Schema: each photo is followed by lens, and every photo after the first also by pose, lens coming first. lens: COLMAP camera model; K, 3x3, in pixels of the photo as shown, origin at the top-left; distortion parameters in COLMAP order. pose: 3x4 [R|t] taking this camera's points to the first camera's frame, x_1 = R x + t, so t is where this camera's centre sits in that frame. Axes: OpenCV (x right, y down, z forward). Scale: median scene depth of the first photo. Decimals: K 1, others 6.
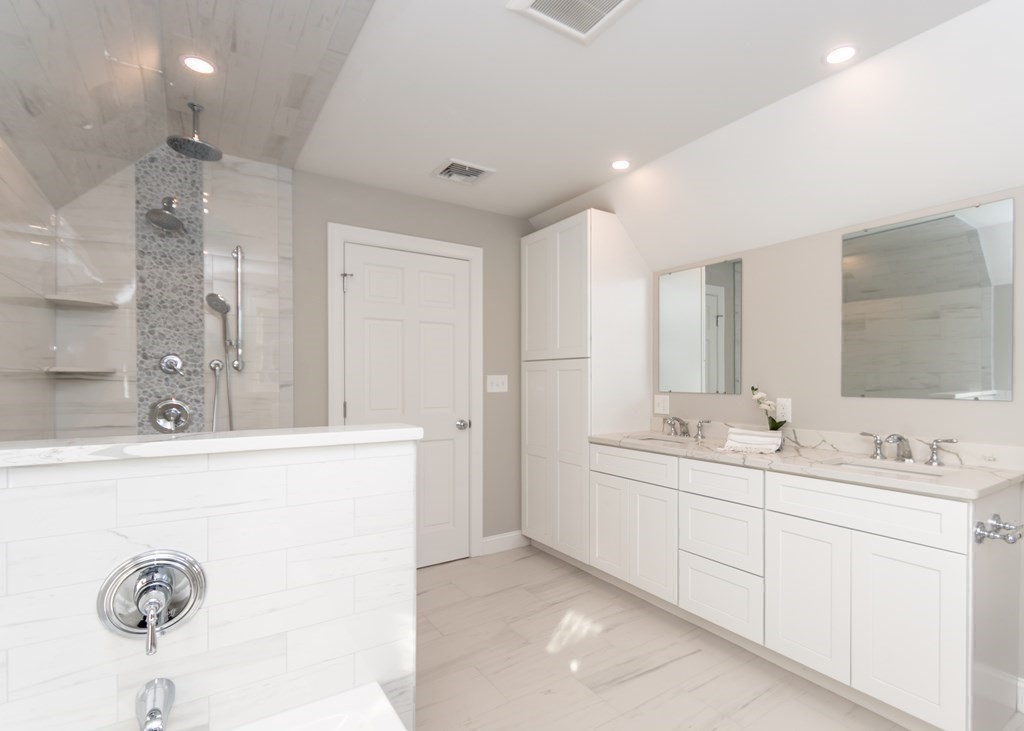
lens RADIAL K [[524.6, 0, 585.8], [0, 524.6, 380.4], [0, 0, 1]] dist [0.000771, -0.000519]
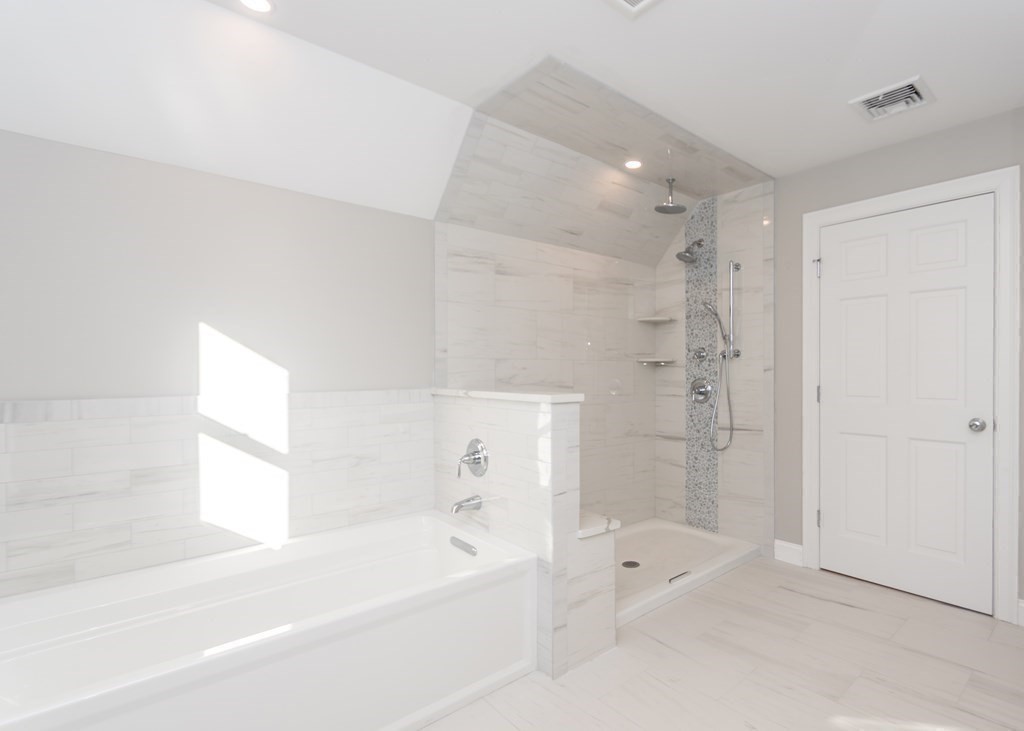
lens RADIAL K [[490.3, 0, 518.1], [0, 490.3, 370.6], [0, 0, 1]] dist [0.002328, 0.000098]
pose [[0.036407, -0.000594, -0.999337, 0.534147], [0.000262, 1.000000, -0.000584, 0.012989], [0.999337, -0.000241, 0.036407, 0.448719]]
